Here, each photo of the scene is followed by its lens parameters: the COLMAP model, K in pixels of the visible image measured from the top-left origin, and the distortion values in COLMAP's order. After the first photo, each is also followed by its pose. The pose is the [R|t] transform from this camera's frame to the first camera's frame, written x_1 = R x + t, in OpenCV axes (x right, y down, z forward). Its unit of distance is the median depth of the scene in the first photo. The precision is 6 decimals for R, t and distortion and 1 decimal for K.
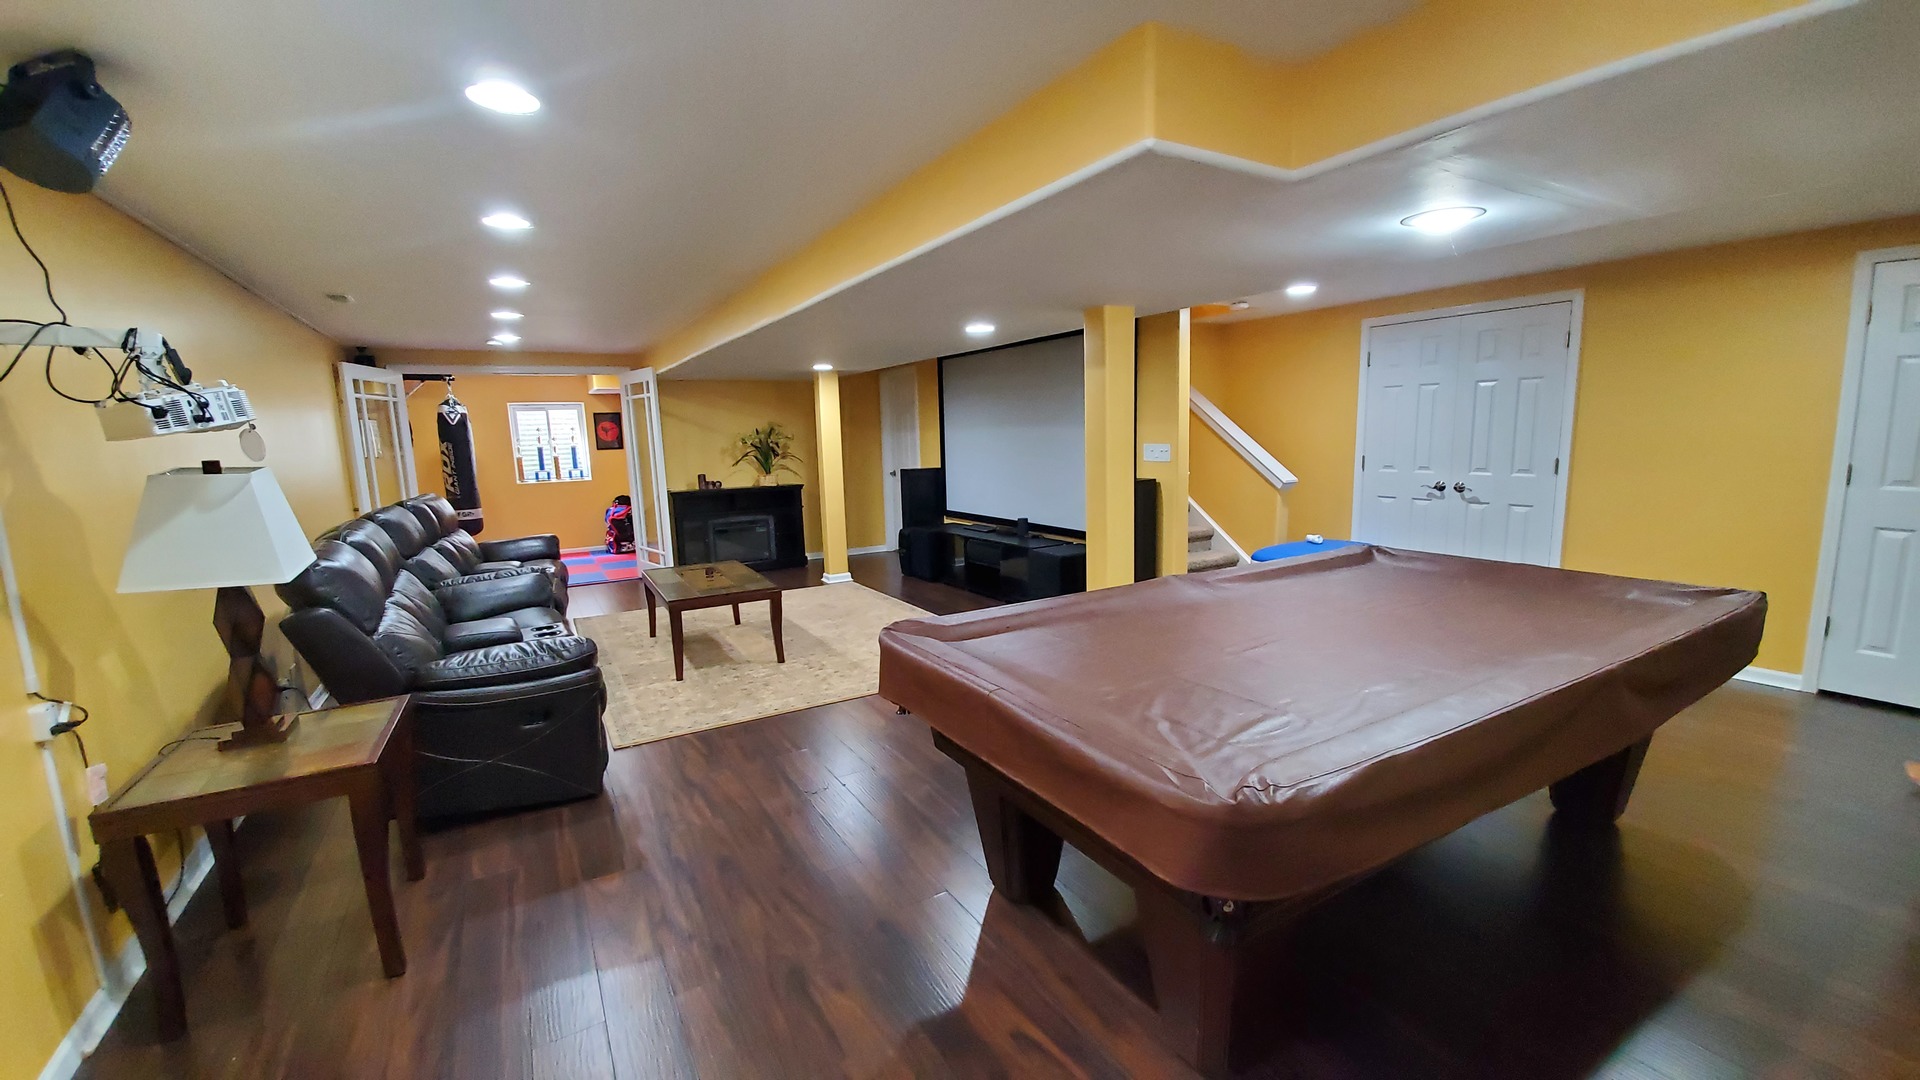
lens RADIAL K [[748.2, 0, 980.9], [0, 748.2, 540.4], [0, 0, 1]] dist [-0.010316, -0.003139]
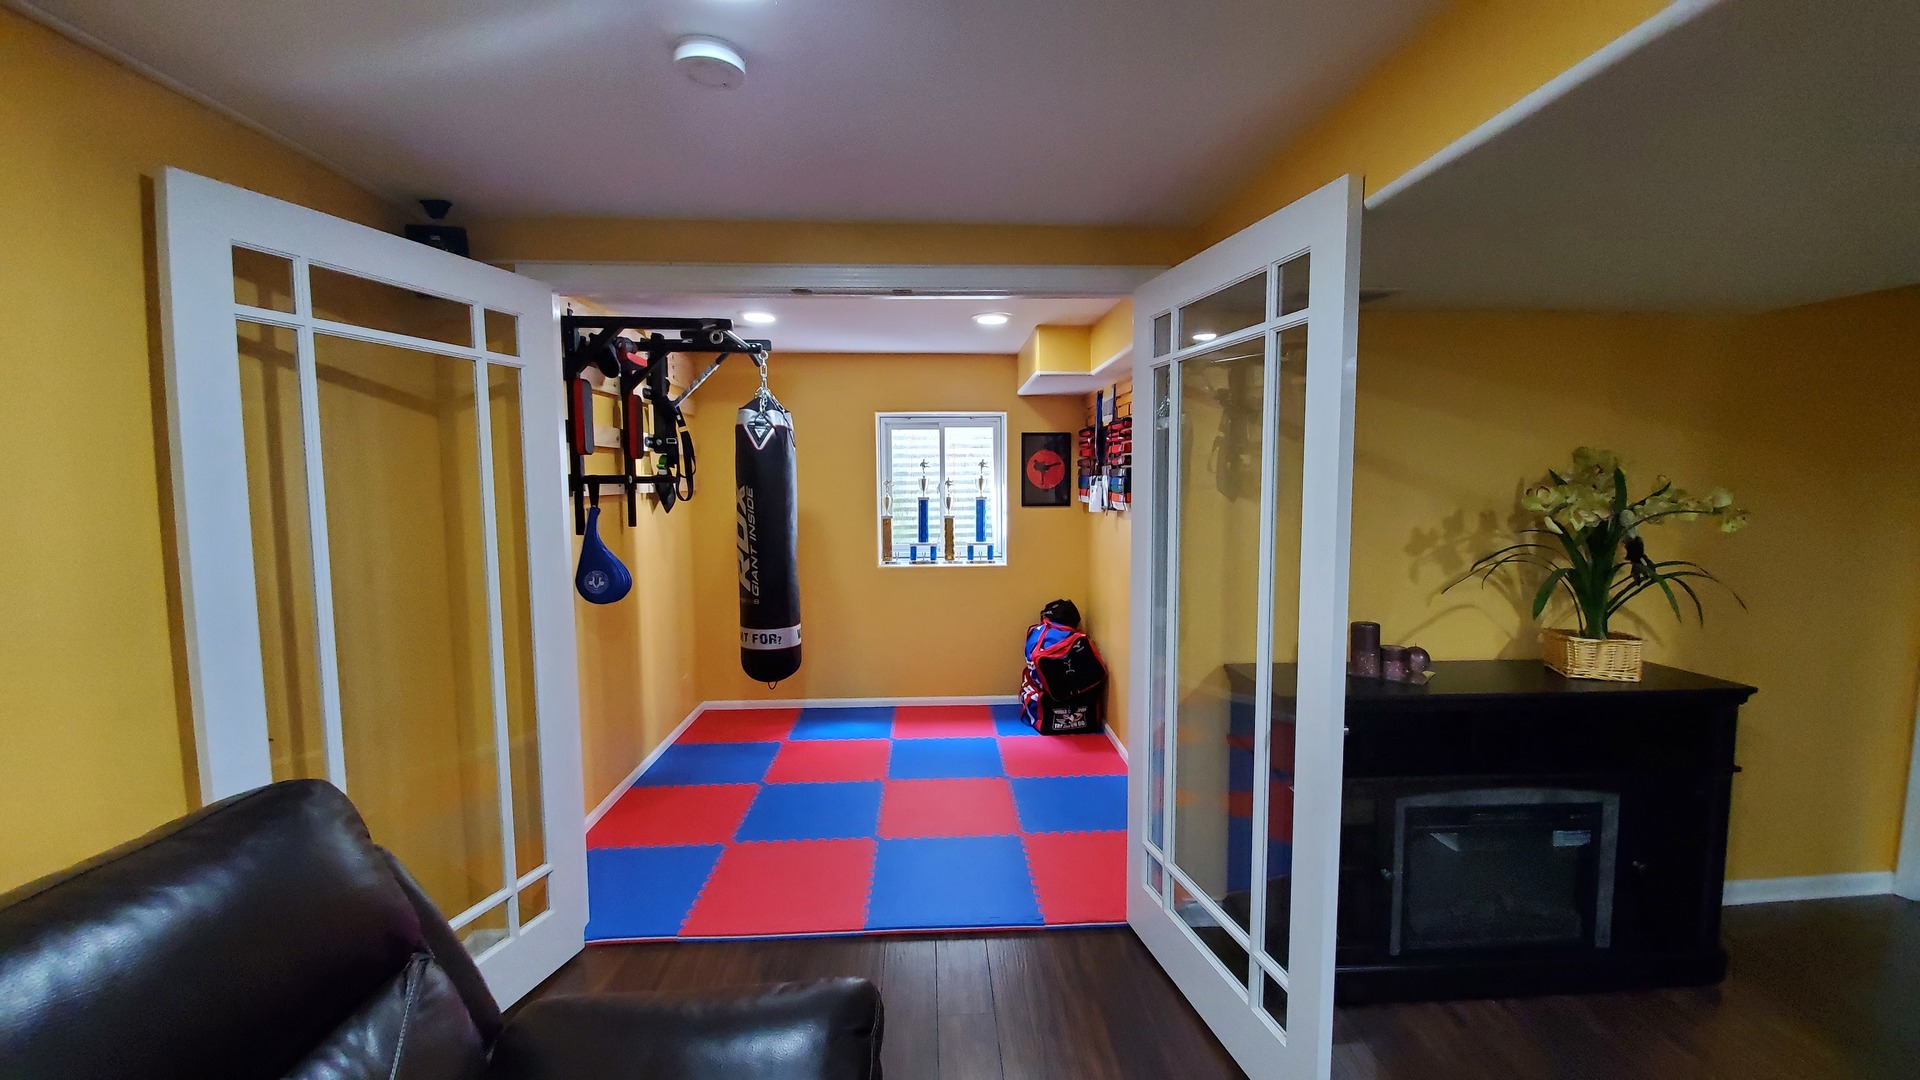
lens RADIAL K [[748.2, 0, 963.4], [0, 748.2, 540.6], [0, 0, 1]] dist [-0.010316, -0.003139]
pose [[0.871317, 0.062700, -0.486698, -0.312754], [-0.088965, 0.995552, -0.031017, -0.082028], [0.482588, 0.070324, 0.873020, 0.561664]]
